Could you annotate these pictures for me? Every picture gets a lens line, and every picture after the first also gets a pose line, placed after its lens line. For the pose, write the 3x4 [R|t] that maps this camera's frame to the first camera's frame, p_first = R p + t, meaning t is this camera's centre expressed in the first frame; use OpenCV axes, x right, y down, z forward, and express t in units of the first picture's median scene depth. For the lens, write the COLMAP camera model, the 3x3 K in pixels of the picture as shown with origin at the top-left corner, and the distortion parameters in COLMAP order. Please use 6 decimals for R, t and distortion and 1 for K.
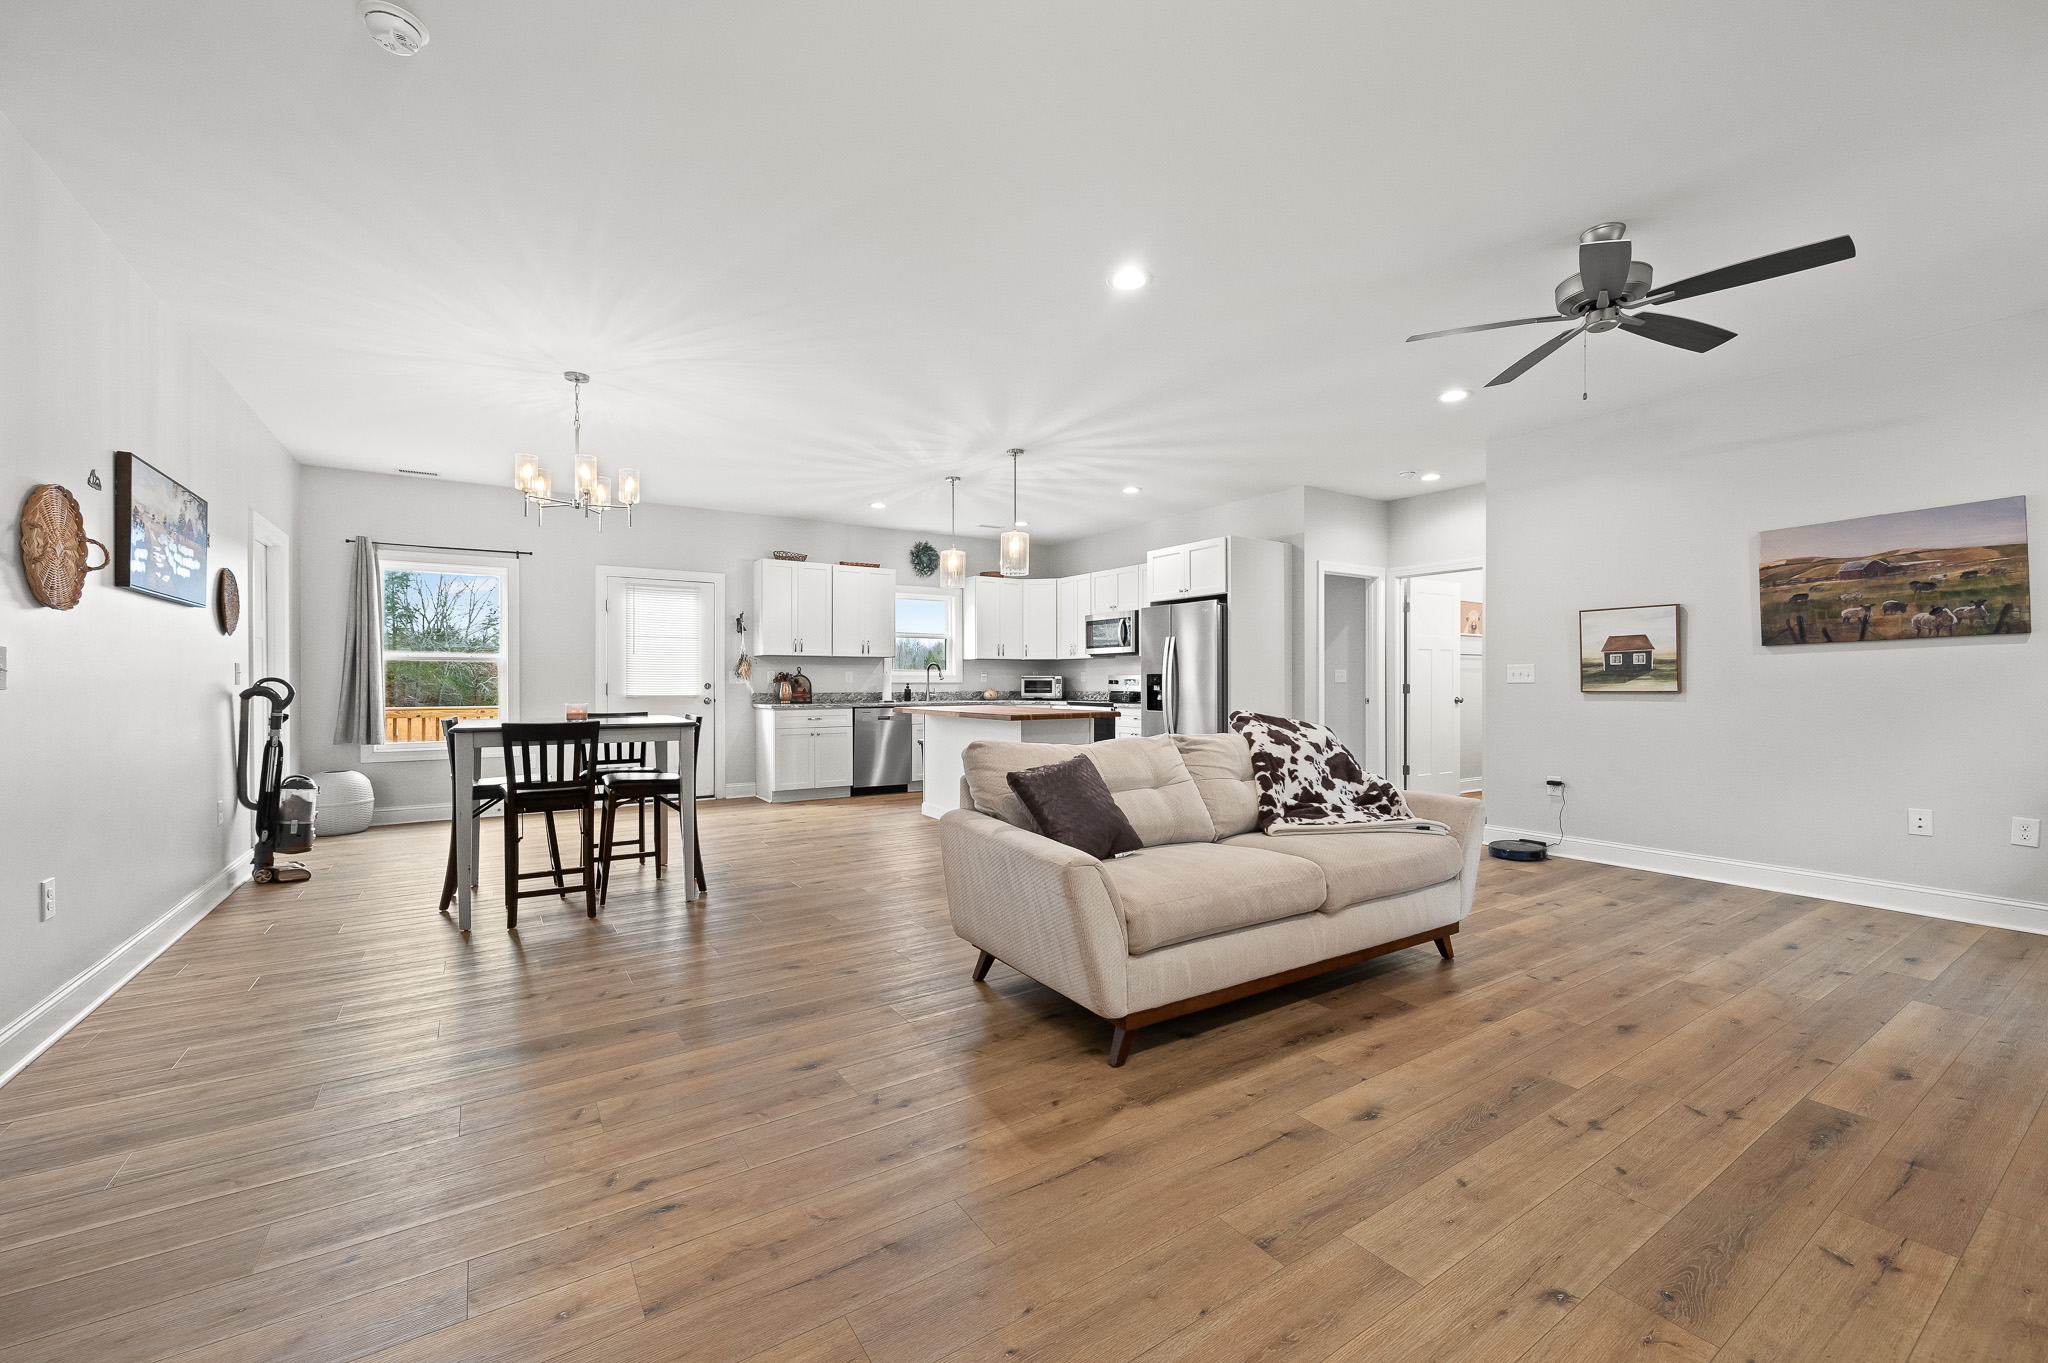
lens RADIAL K [[825.7, 0, 1020.6], [0, 825.7, 685.7], [0, 0, 1]] dist [-0.002161, 0.000292]
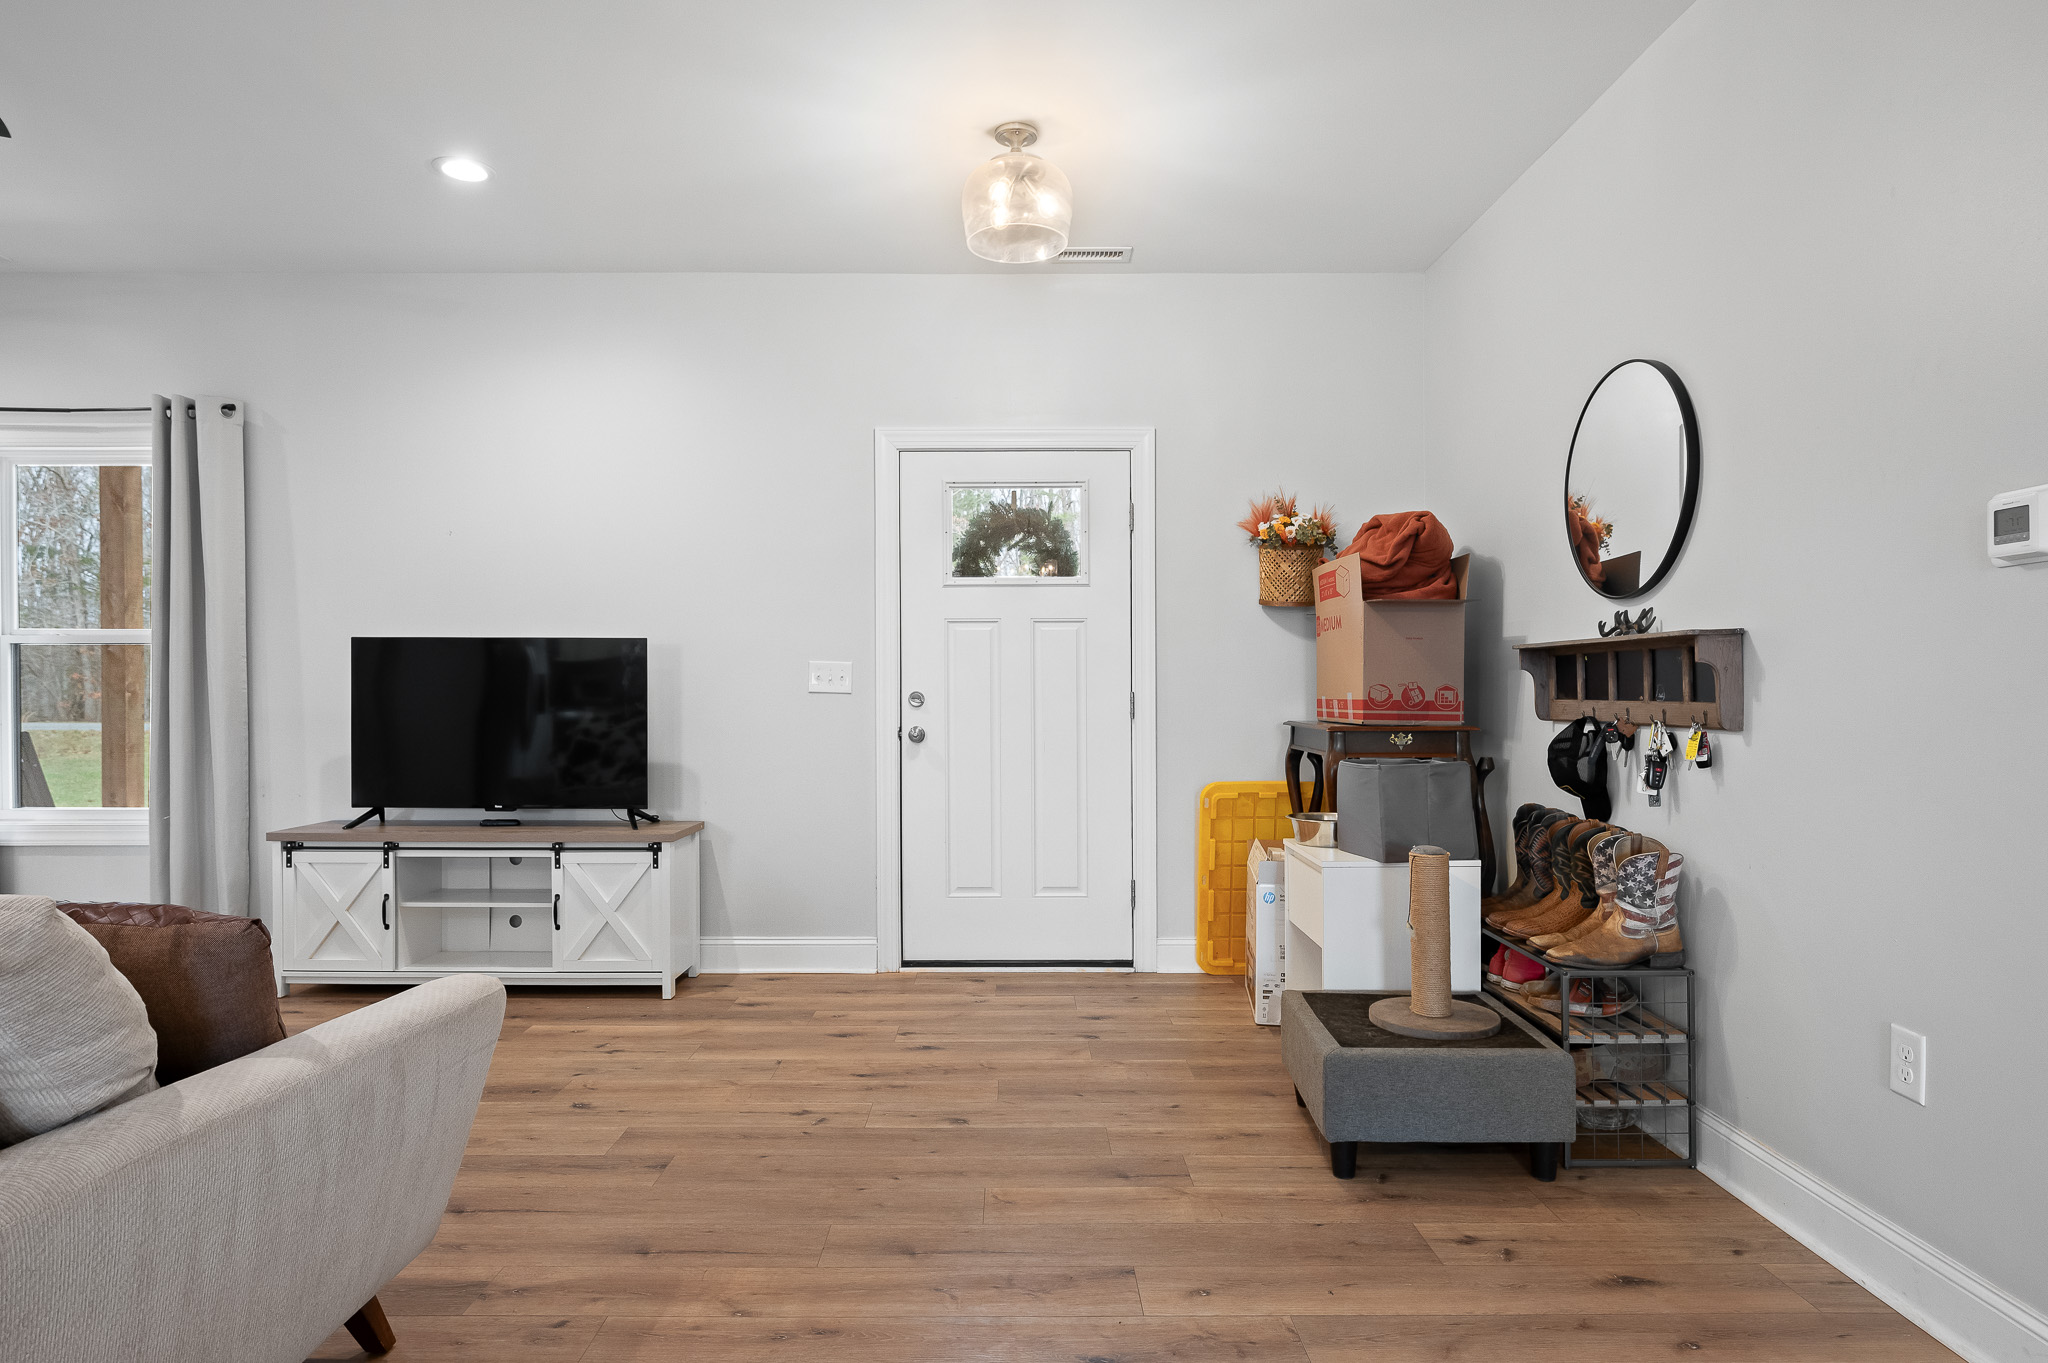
lens RADIAL K [[1148.8, 0, 1023.3], [0, 1148.8, 700.0], [0, 0, 1]] dist [-0.004795, -0.000763]
pose [[-0.841307, -0.005006, 0.540534, -0.325959], [0.003720, 0.999880, 0.015050, -0.004189], [-0.540545, 0.014673, -0.841187, 0.664858]]
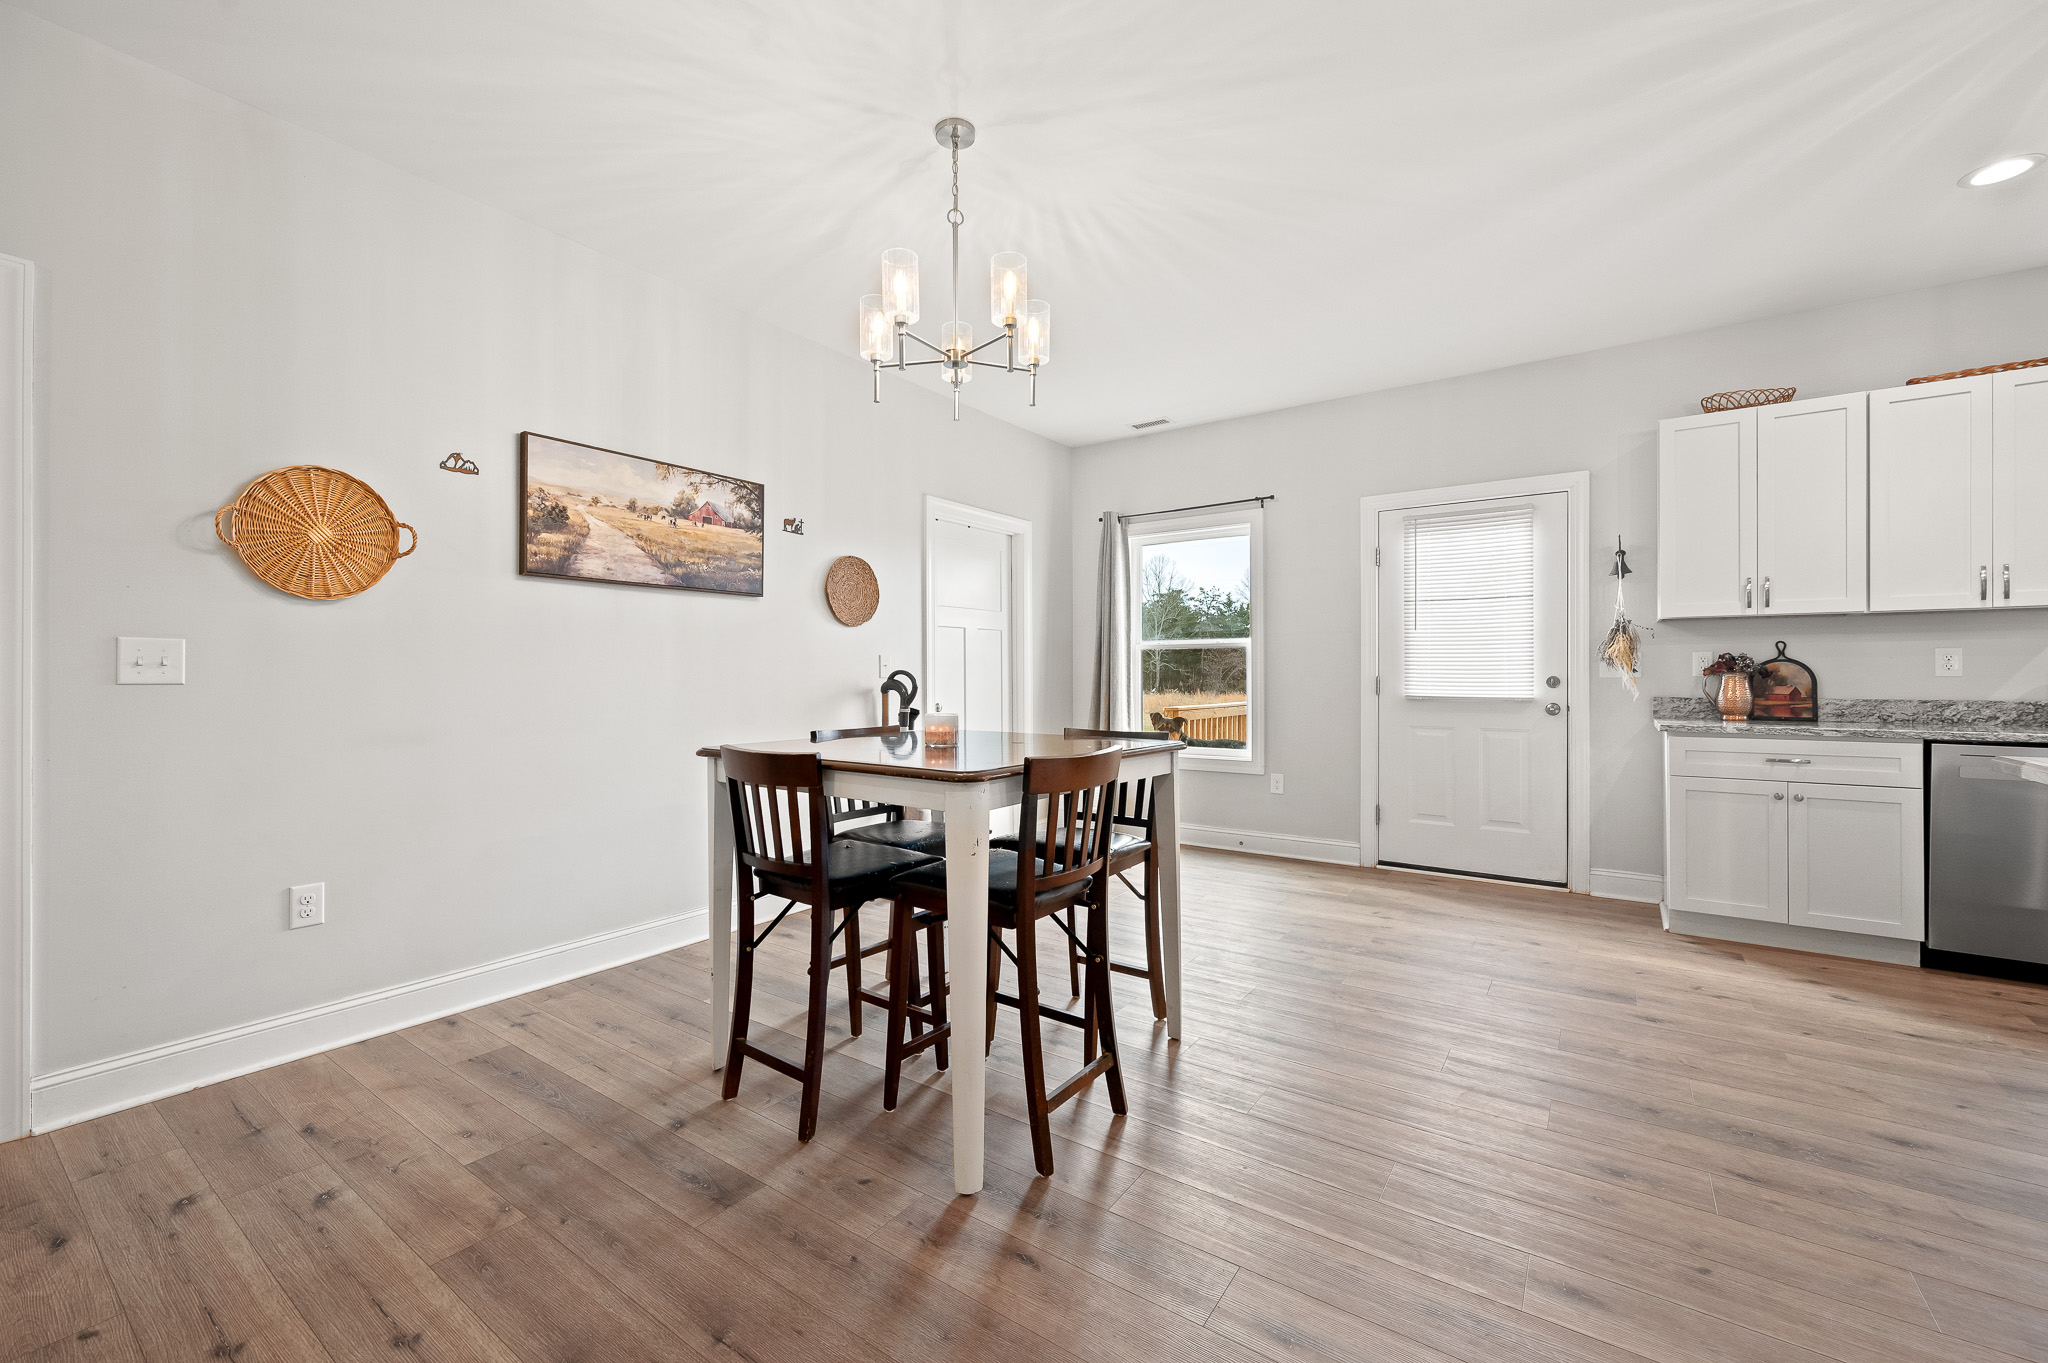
lens RADIAL K [[825.7, 0, 1022.8], [0, 825.7, 674.0], [0, 0, 1]] dist [-0.002161, 0.000292]
pose [[0.366700, -0.000189, -0.930339, 0.001863], [-0.003198, 0.999994, -0.001463, -0.004204], [0.930334, 0.003512, 0.366697, 0.715383]]
